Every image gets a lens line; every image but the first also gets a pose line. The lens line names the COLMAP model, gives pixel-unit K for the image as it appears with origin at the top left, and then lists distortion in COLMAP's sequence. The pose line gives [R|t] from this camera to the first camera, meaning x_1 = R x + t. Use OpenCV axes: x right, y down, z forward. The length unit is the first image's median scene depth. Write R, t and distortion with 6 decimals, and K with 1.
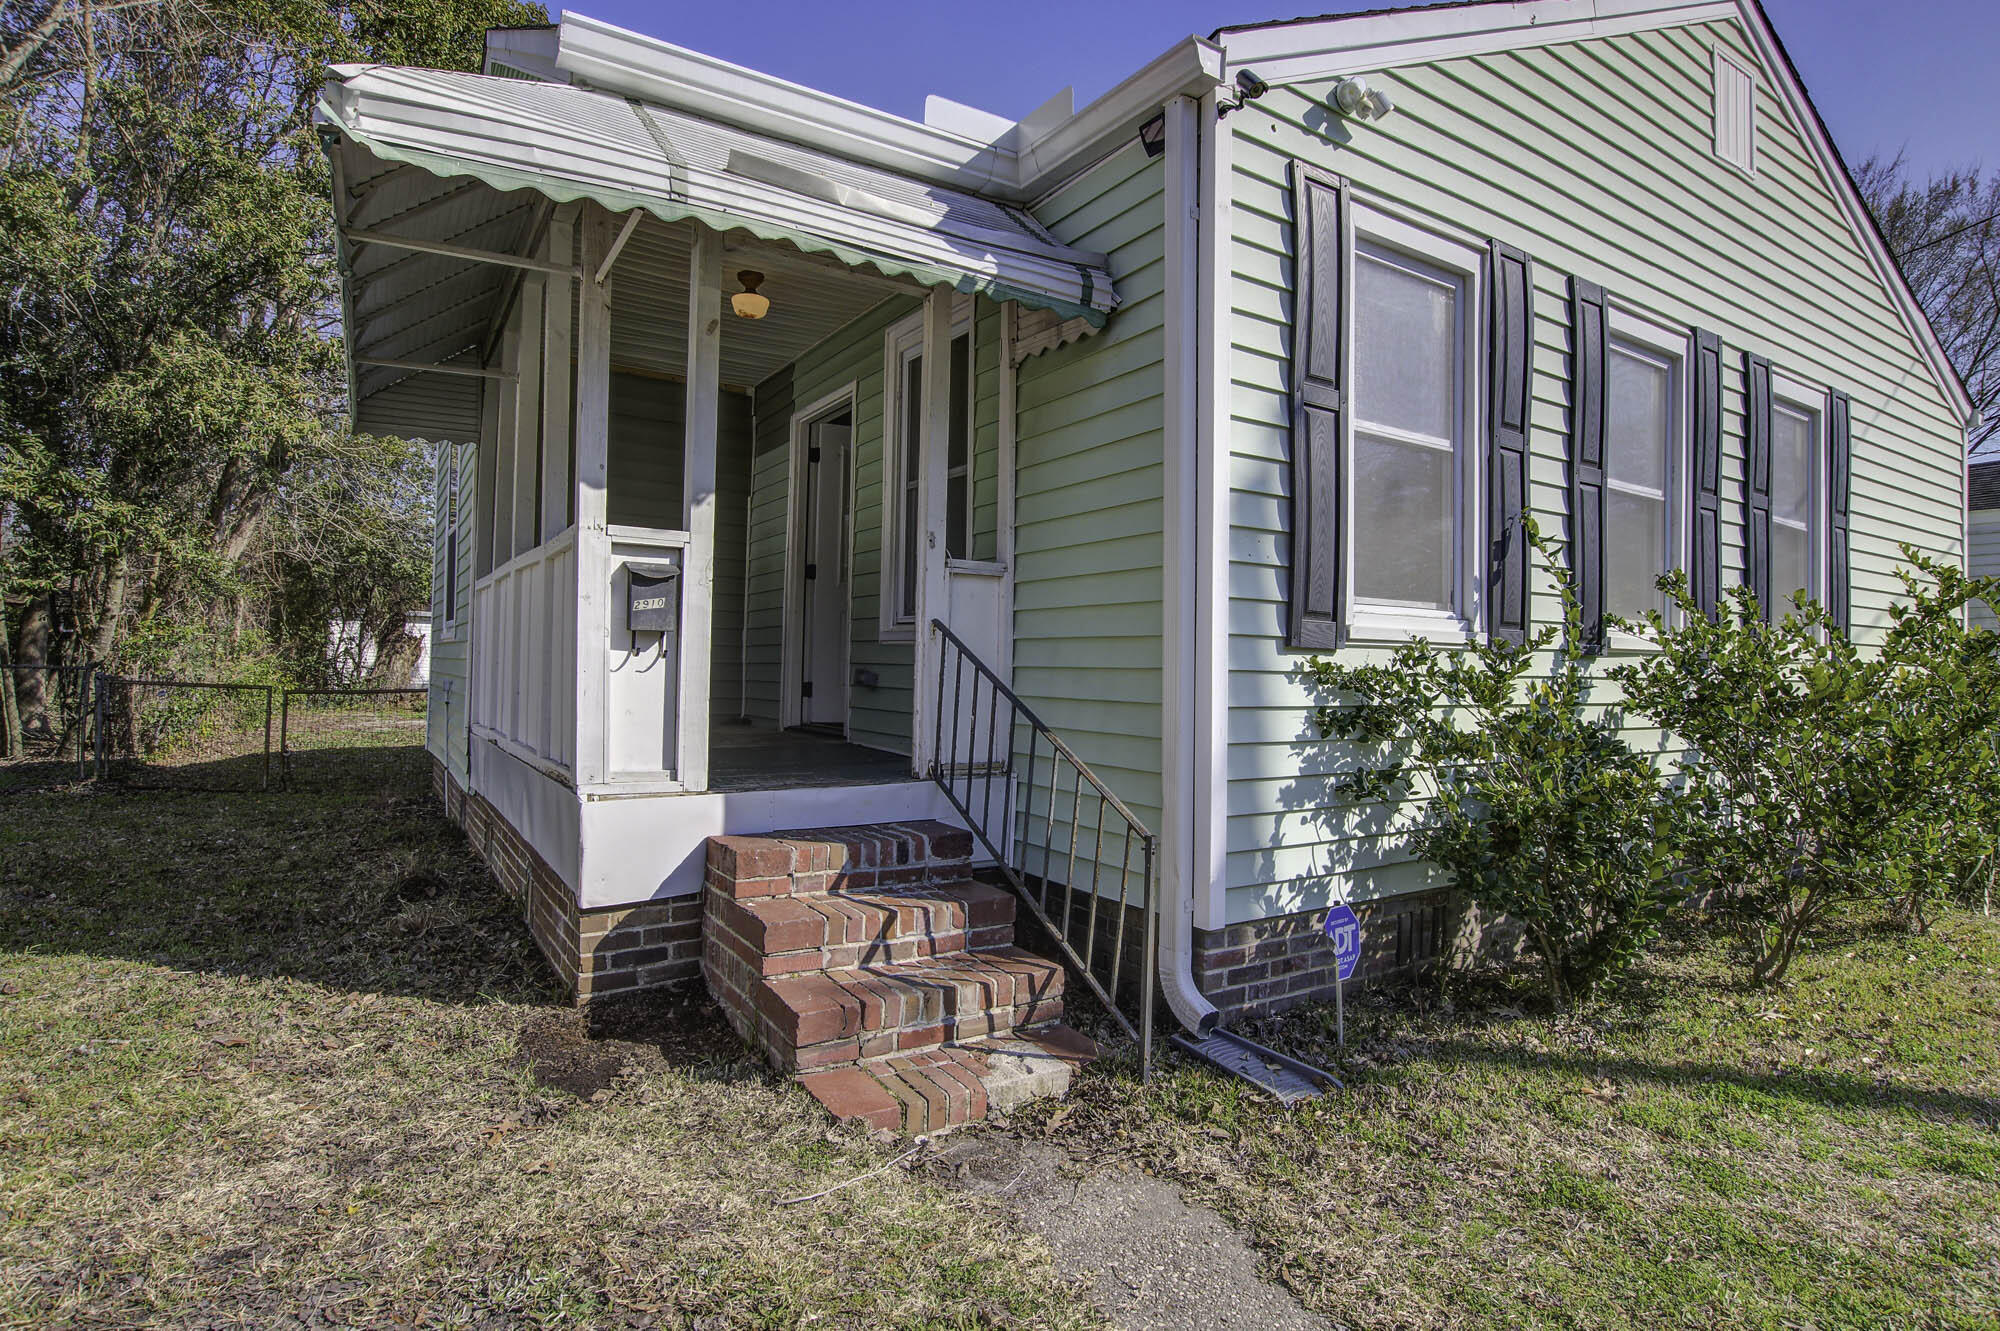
lens RADIAL K [[1030.7, 0, 1000.4], [0, 1030.7, 664.1], [0, 0, 1]] dist [-0.024964, -0.000603]
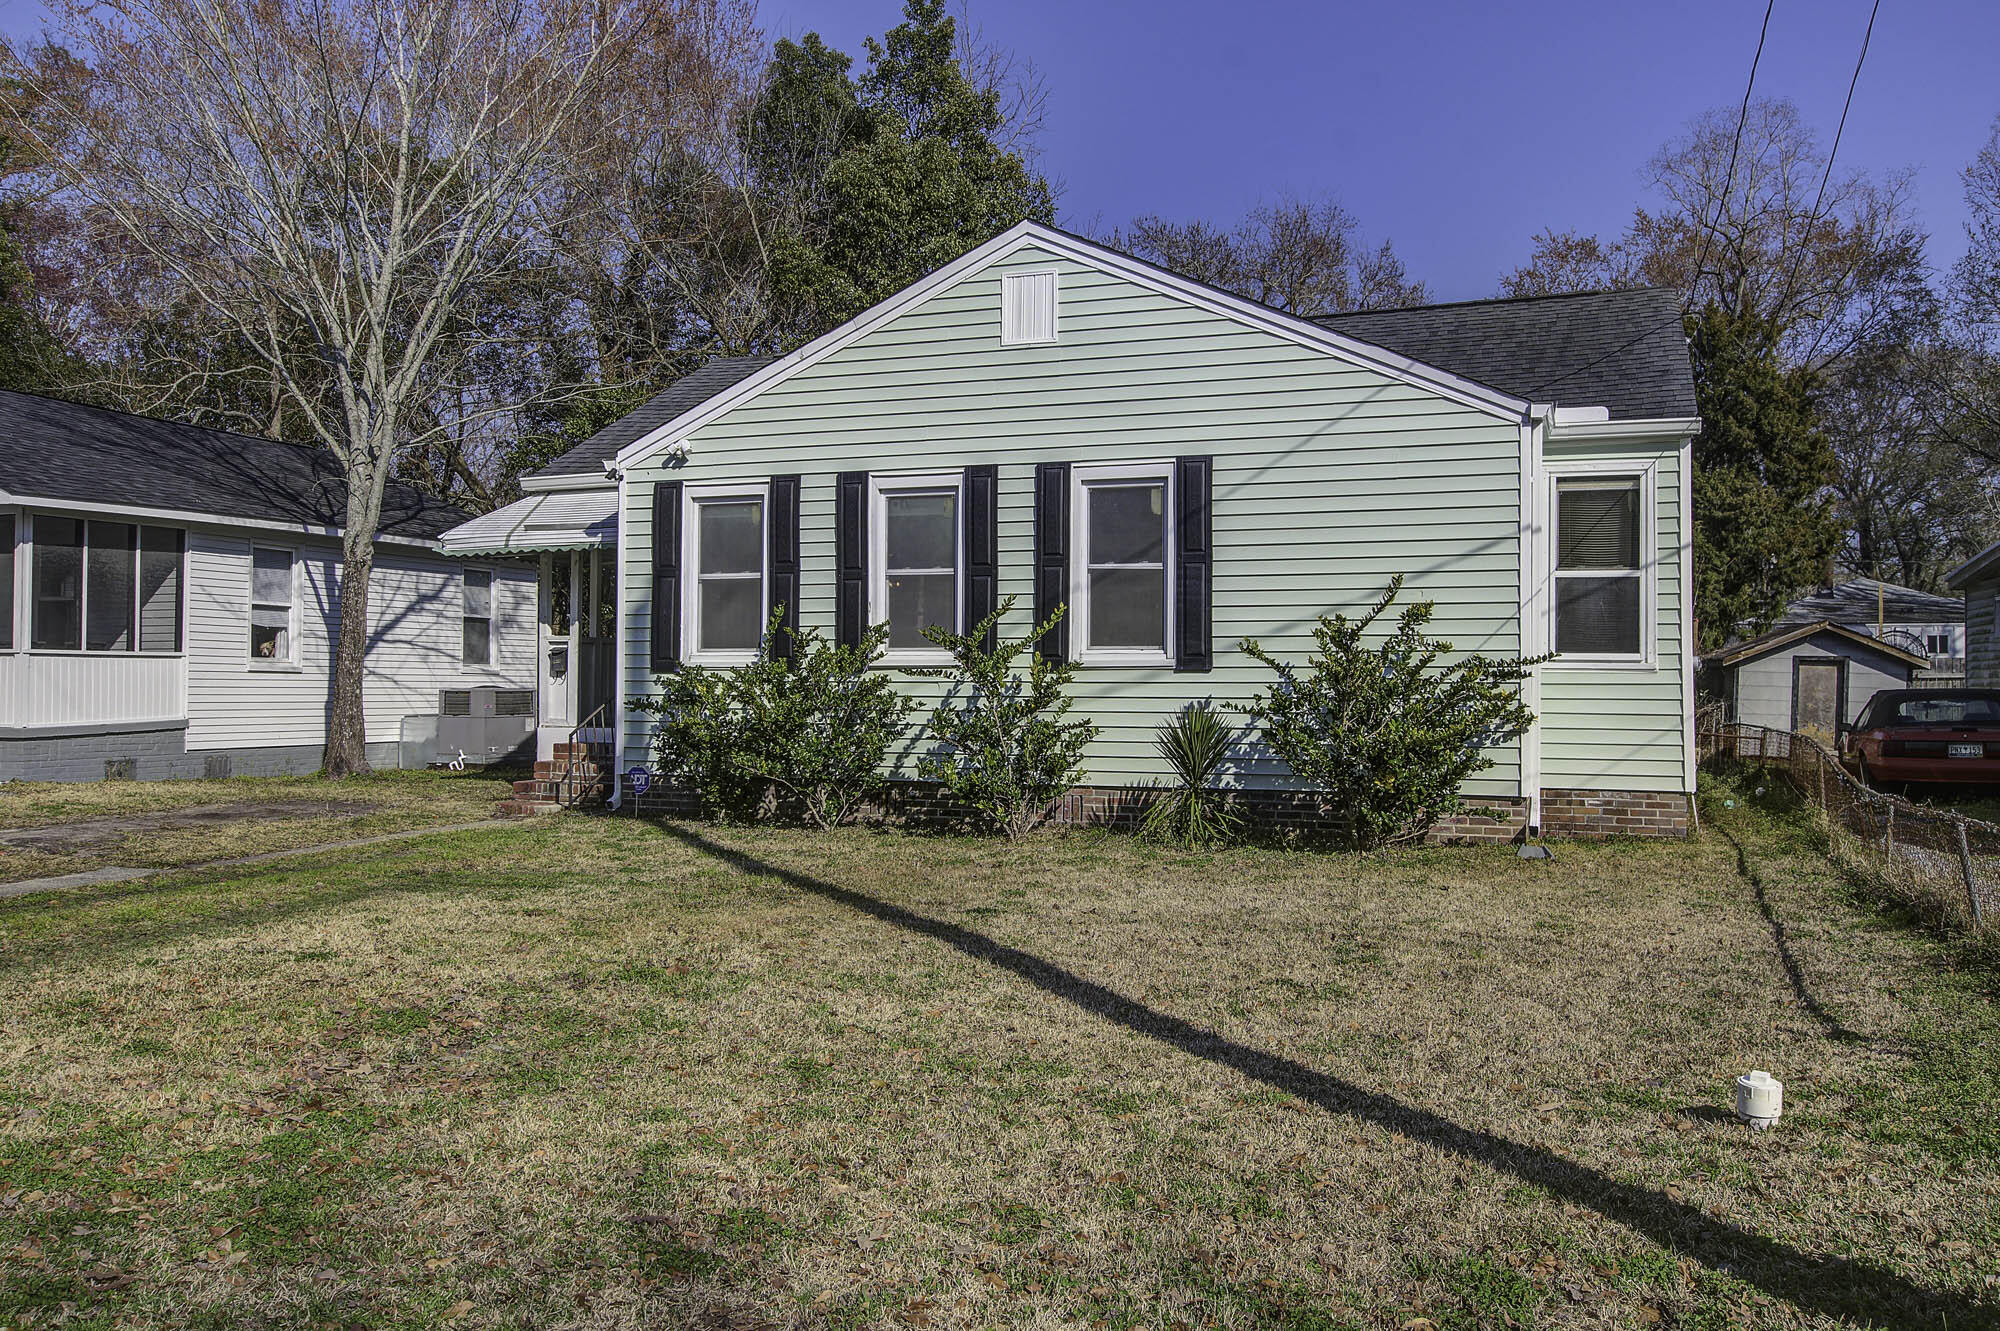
lens RADIAL K [[1619.8, 0, 1001.8], [0, 1619.8, 667.4], [0, 0, 1]] dist [-0.017496, -0.000402]
pose [[0.592129, -0.024831, -0.805461, 4.056162], [0.009398, 0.999670, -0.023910, 0.078704], [0.805789, 0.006588, 0.592167, -0.707544]]
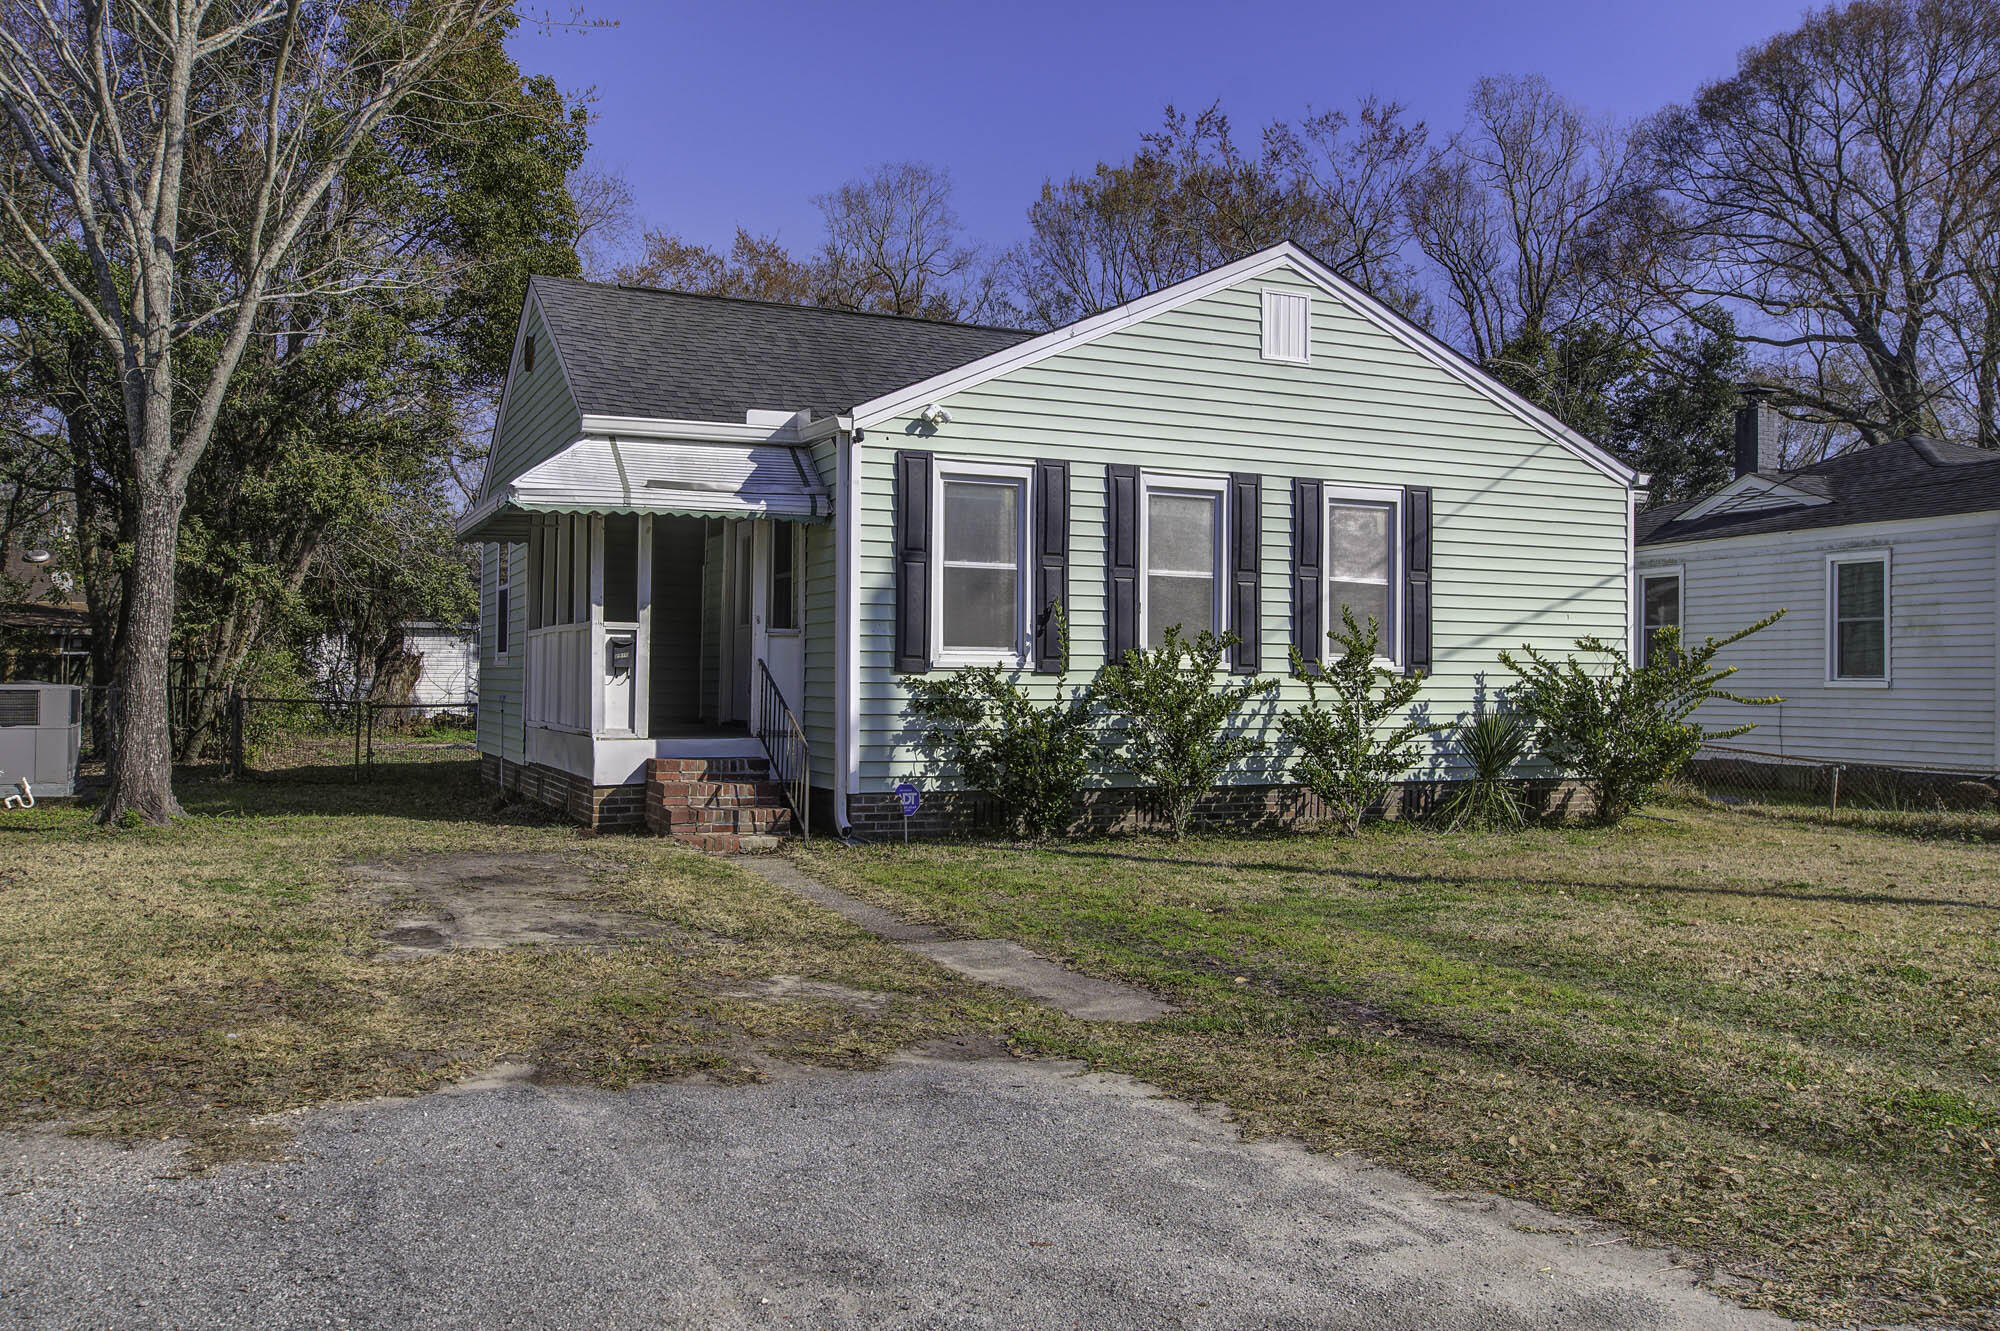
lens RADIAL K [[1678.3, 0, 1003.2], [0, 1678.3, 664.4], [0, 0, 1]] dist [-0.000738, 0.001108]
pose [[0.989230, -0.010018, -0.146023, 1.024580], [0.008730, 0.999917, -0.009462, 0.004252], [0.146106, 0.008085, 0.989236, -2.525238]]
